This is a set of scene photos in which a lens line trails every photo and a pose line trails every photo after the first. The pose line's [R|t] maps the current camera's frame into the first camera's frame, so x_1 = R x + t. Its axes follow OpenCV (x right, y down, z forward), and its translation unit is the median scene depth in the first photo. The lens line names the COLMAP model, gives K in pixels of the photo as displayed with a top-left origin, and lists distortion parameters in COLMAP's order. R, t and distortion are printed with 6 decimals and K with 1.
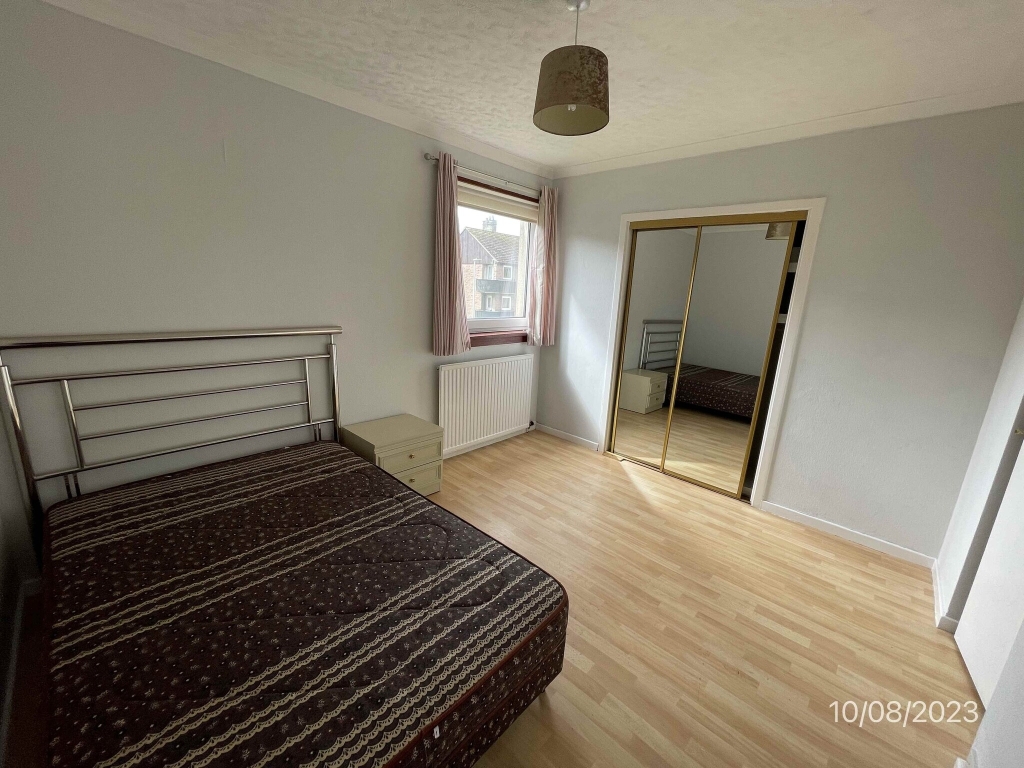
lens RADIAL K [[410.7, 0, 512.0], [0, 410.7, 384.0], [0, 0, 1]] dist [-0.001133, 0.000168]
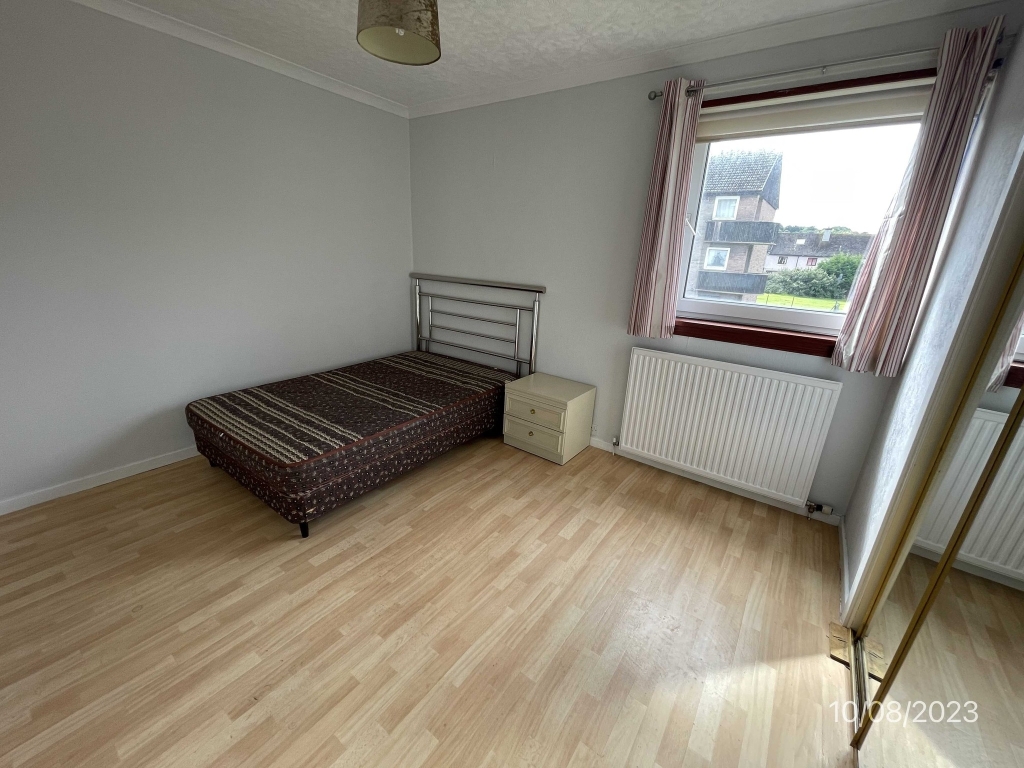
lens RADIAL K [[414.2, 0, 513.1], [0, 414.2, 381.0], [0, 0, 1]] dist [0.002335, 0.000194]
pose [[0.132422, 0.261574, -0.956056, 1.054872], [-0.266428, 0.938446, 0.219854, -0.168776], [0.954715, 0.225606, 0.193962, 1.010869]]
